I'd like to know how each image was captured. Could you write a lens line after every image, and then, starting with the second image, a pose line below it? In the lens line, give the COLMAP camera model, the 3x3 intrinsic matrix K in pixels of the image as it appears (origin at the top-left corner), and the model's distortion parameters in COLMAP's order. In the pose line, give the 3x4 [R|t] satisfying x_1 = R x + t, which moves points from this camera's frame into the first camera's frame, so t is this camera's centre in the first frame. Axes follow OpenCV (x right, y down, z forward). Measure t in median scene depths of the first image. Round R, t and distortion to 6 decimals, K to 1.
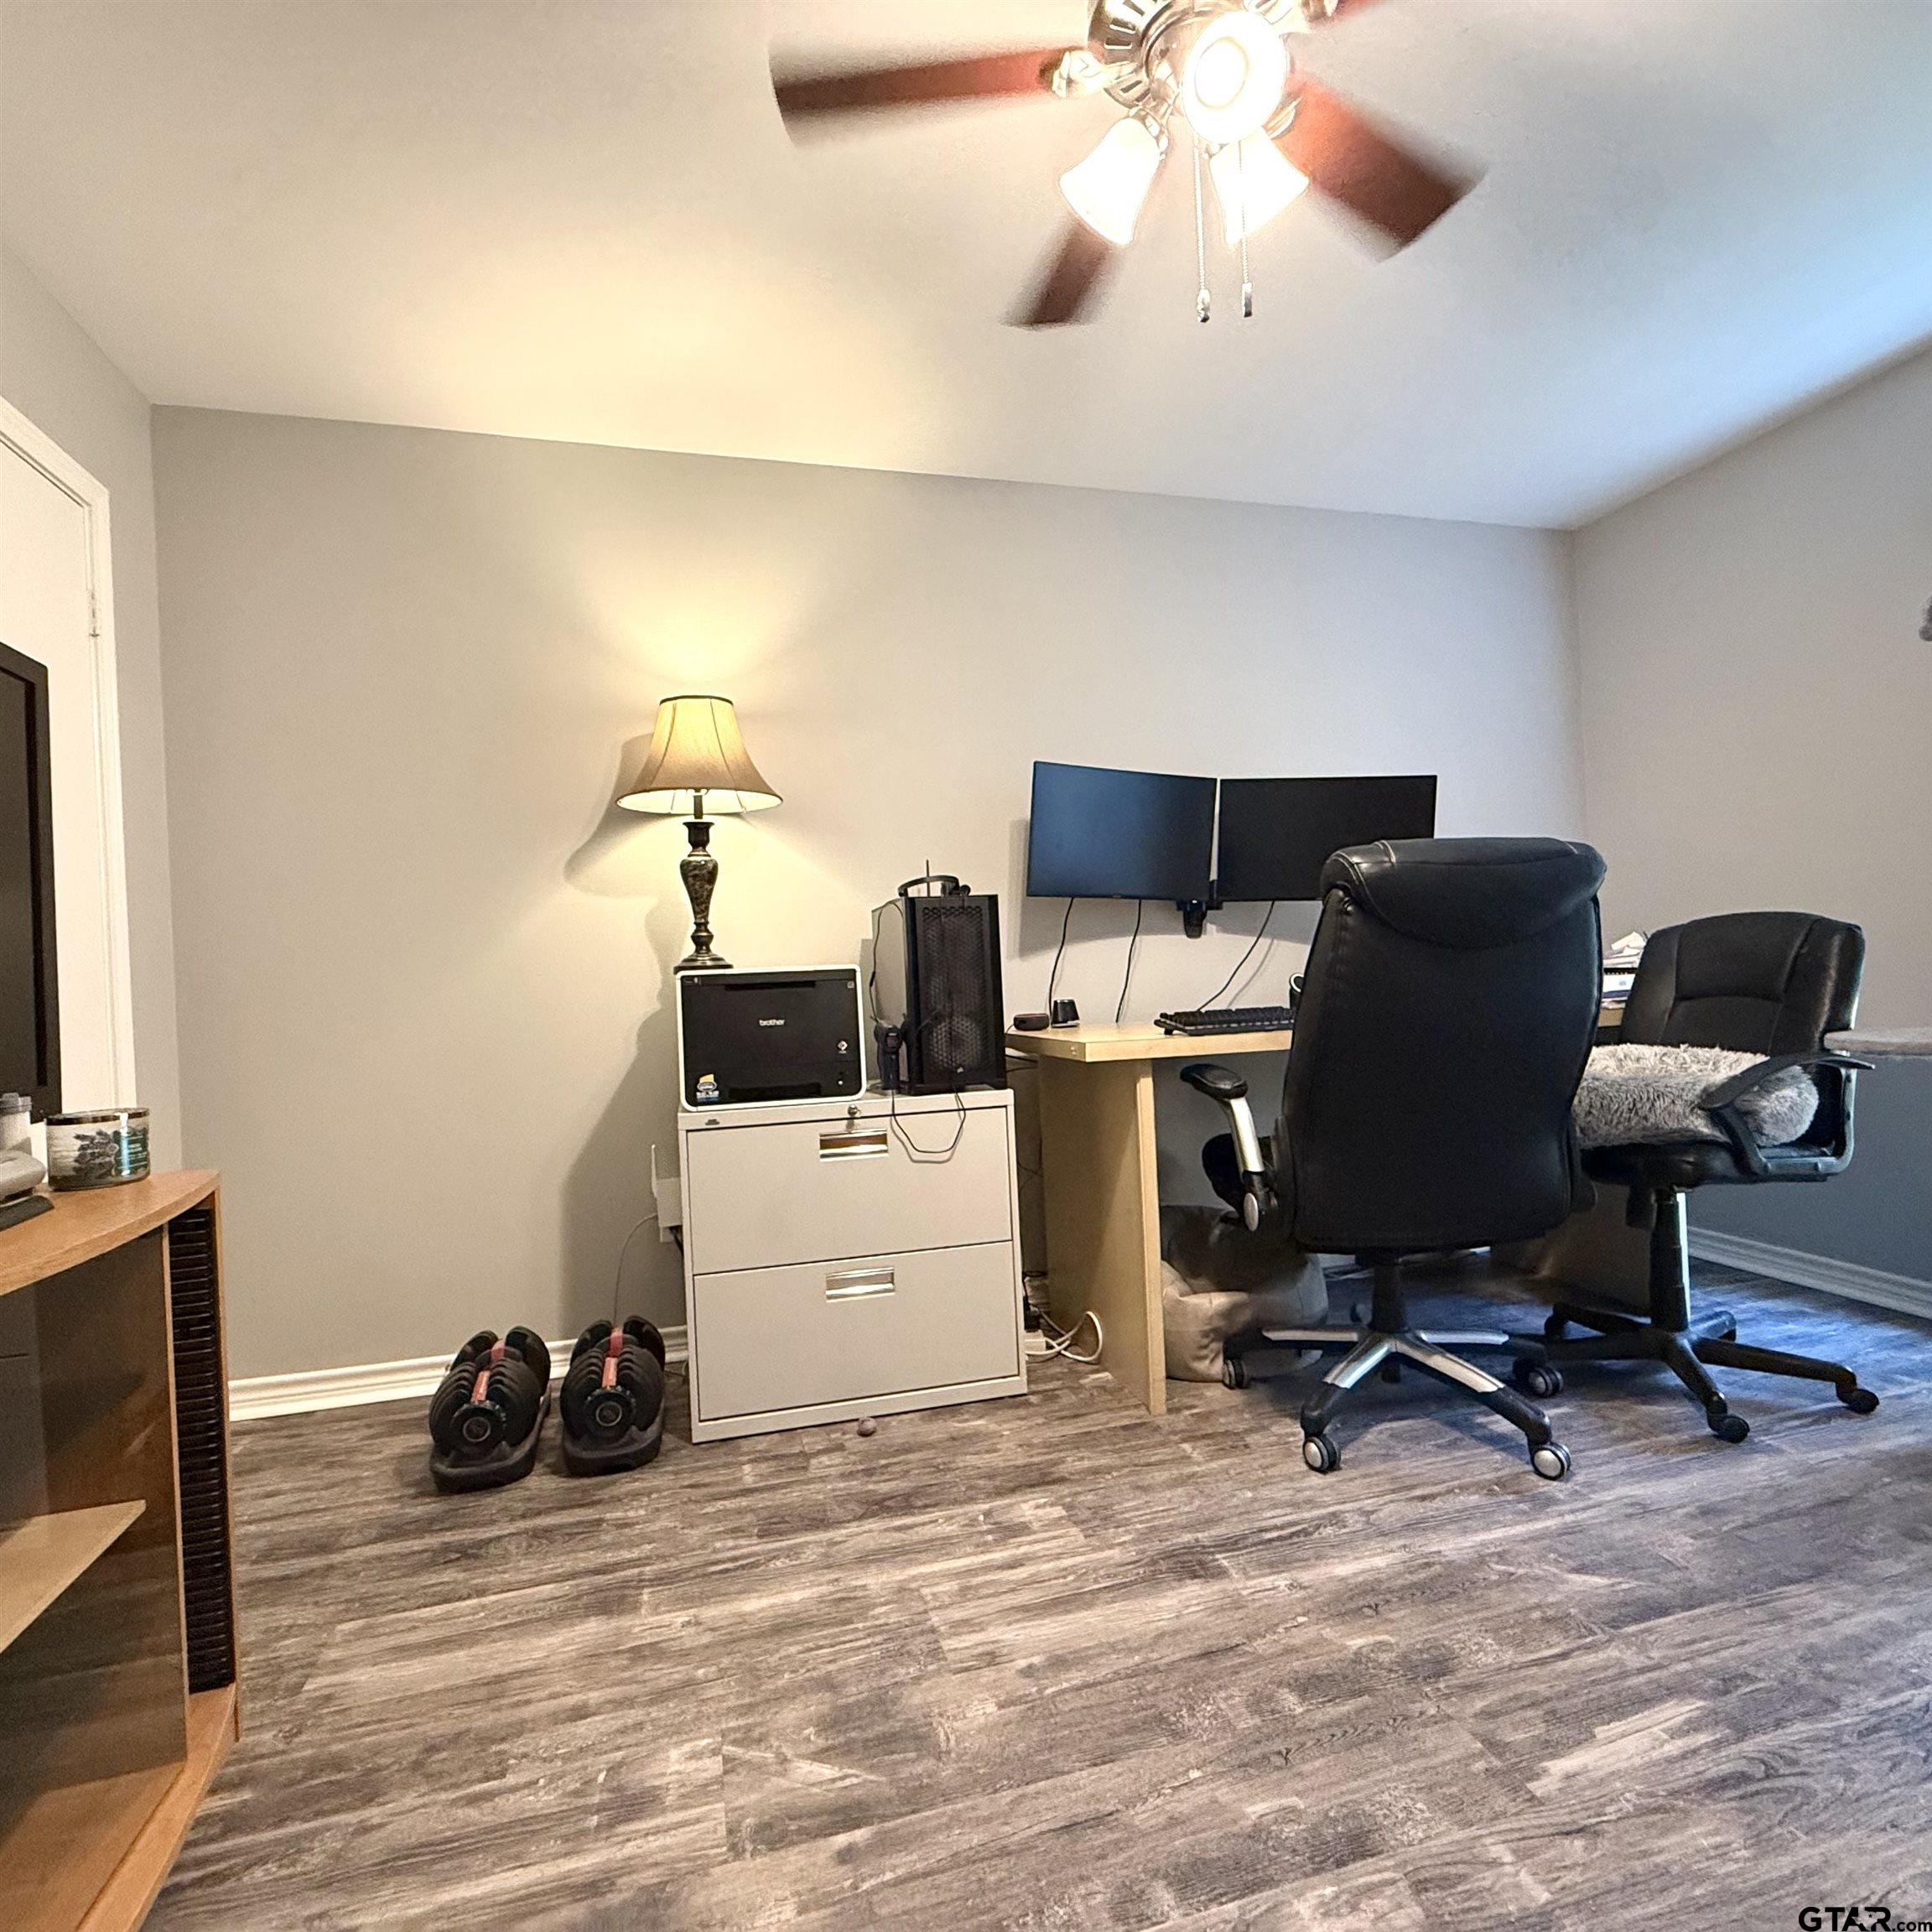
lens RADIAL K [[1020.6, 0, 974.6], [0, 1020.6, 971.9], [0, 0, 1]] dist [-0.000743, -0.000065]
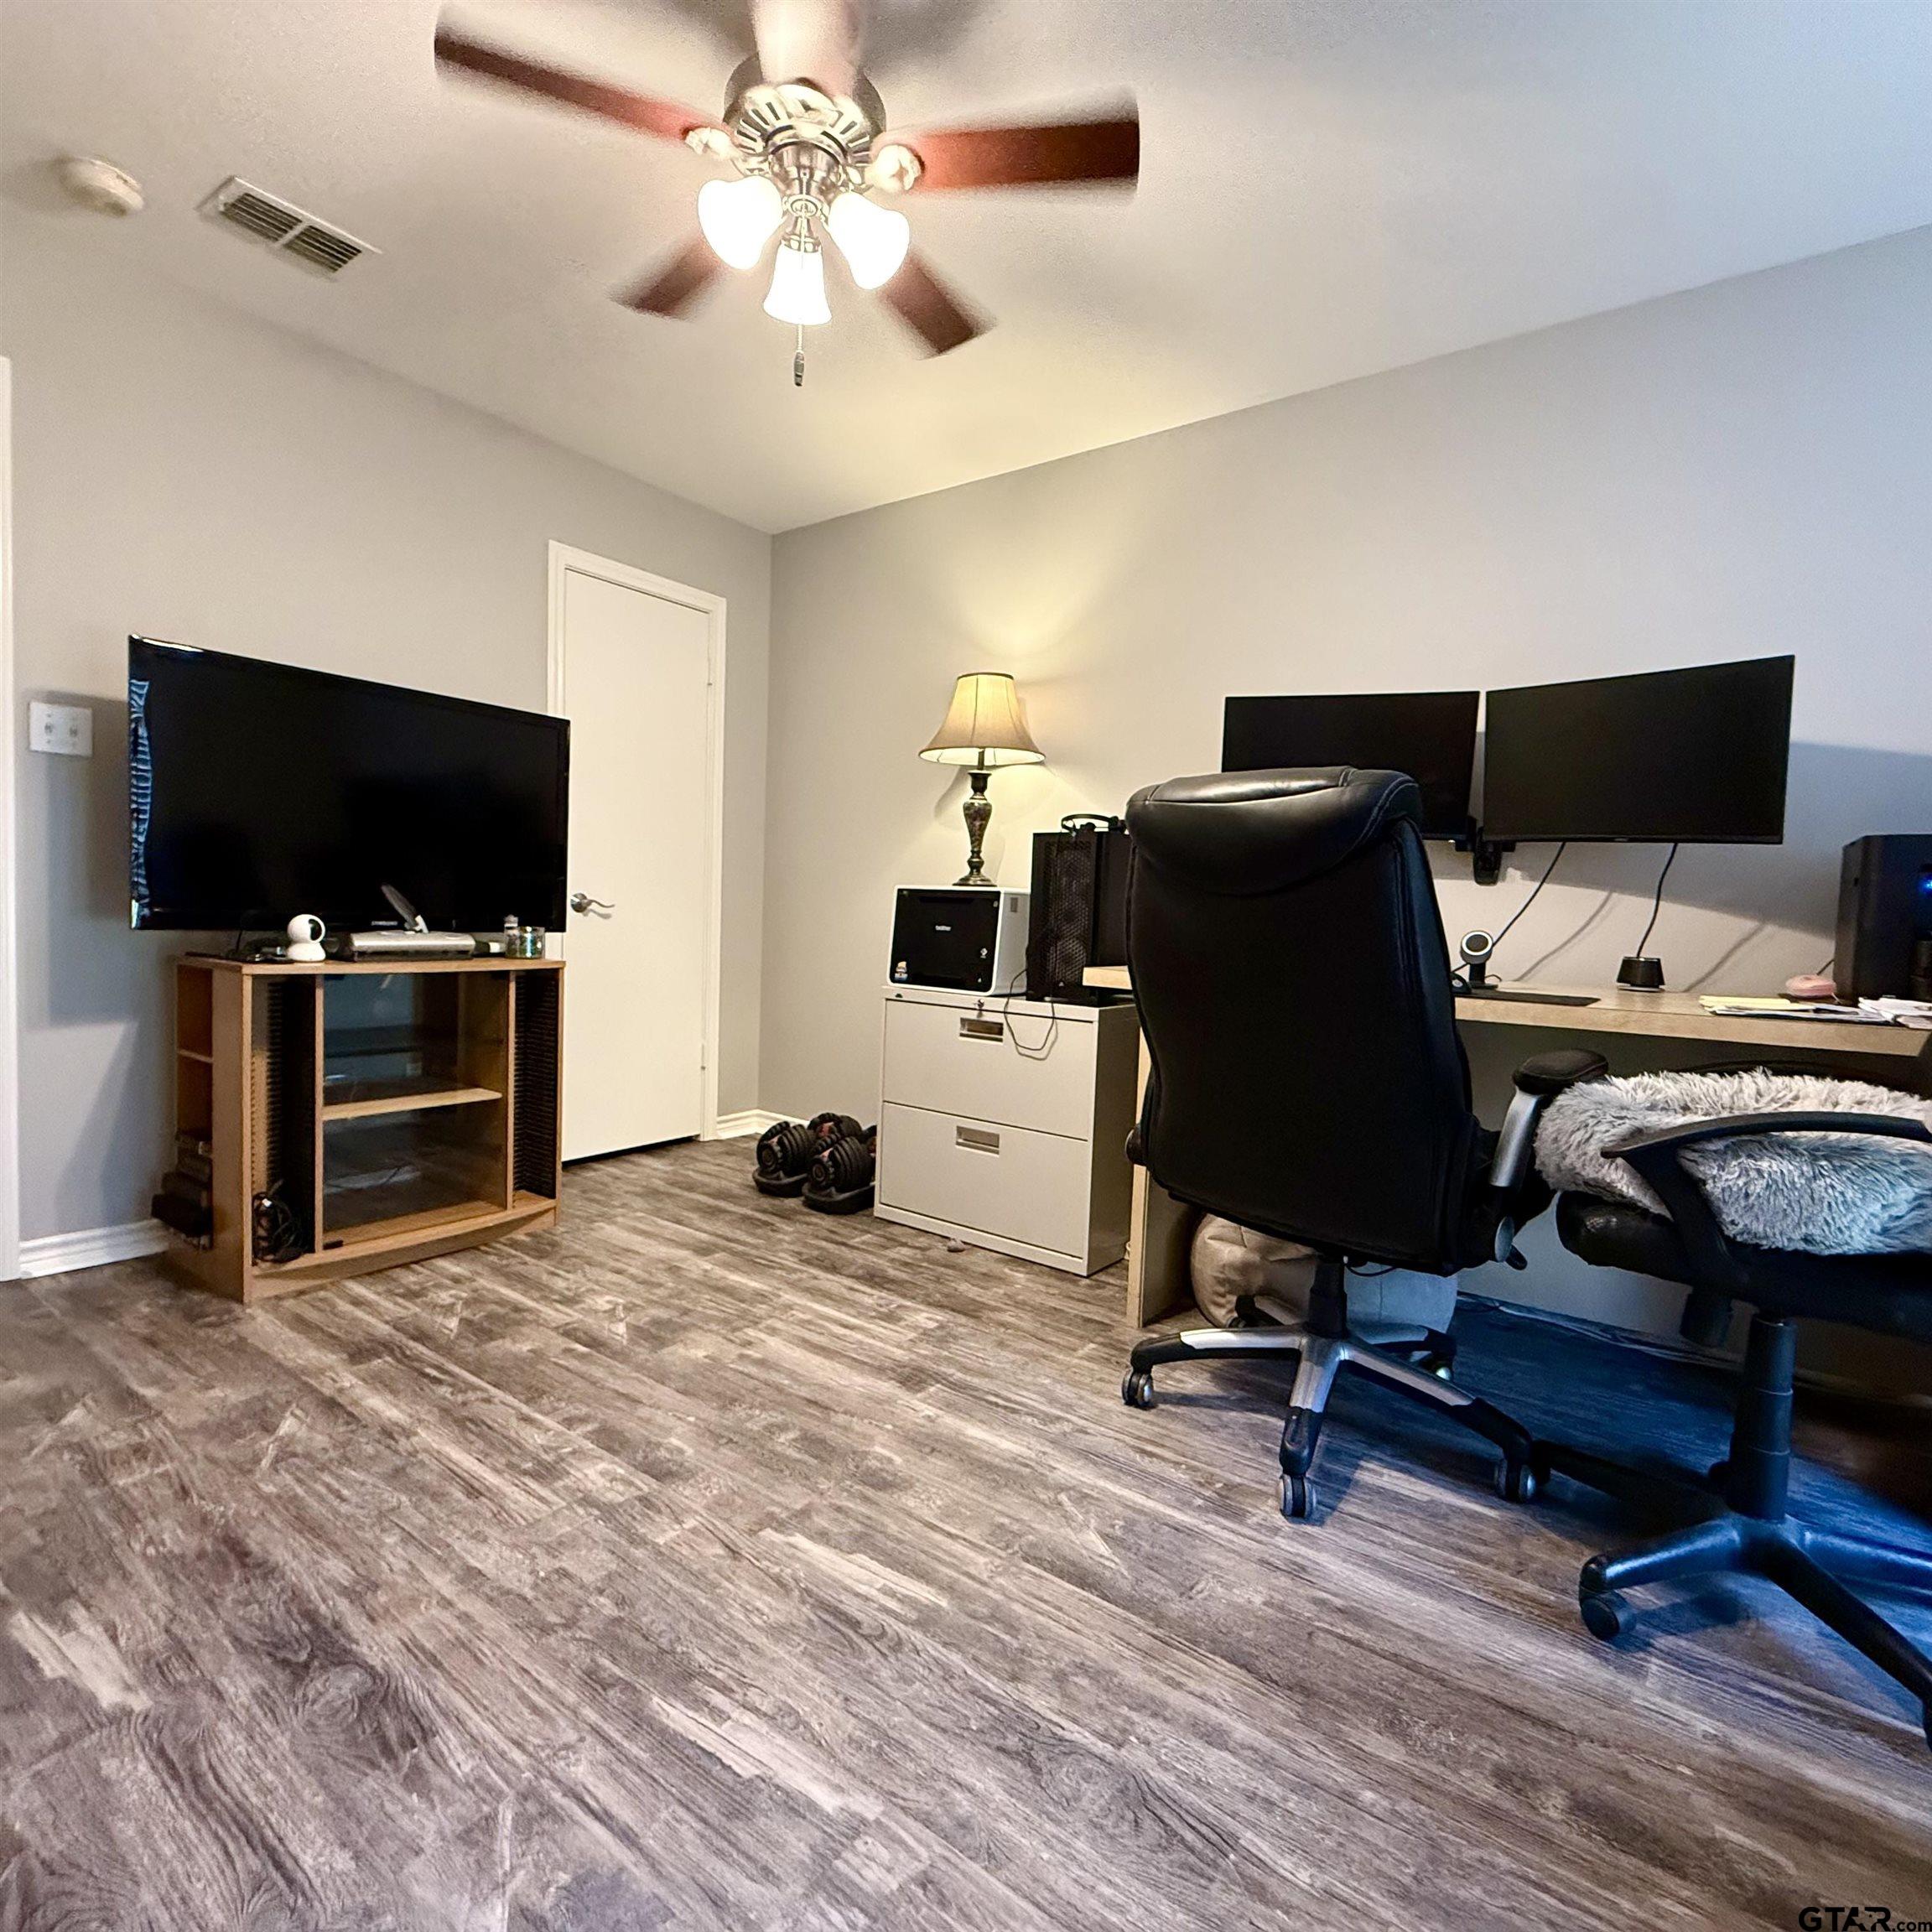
lens RADIAL K [[1020.6, 0, 965.7], [0, 1020.6, 967.6], [0, 0, 1]] dist [-0.000743, -0.000065]
pose [[0.618235, 0.112080, -0.777961, 1.051918], [-0.062515, 0.993657, 0.093476, -0.030341], [0.783503, -0.009156, 0.621320, 0.258218]]
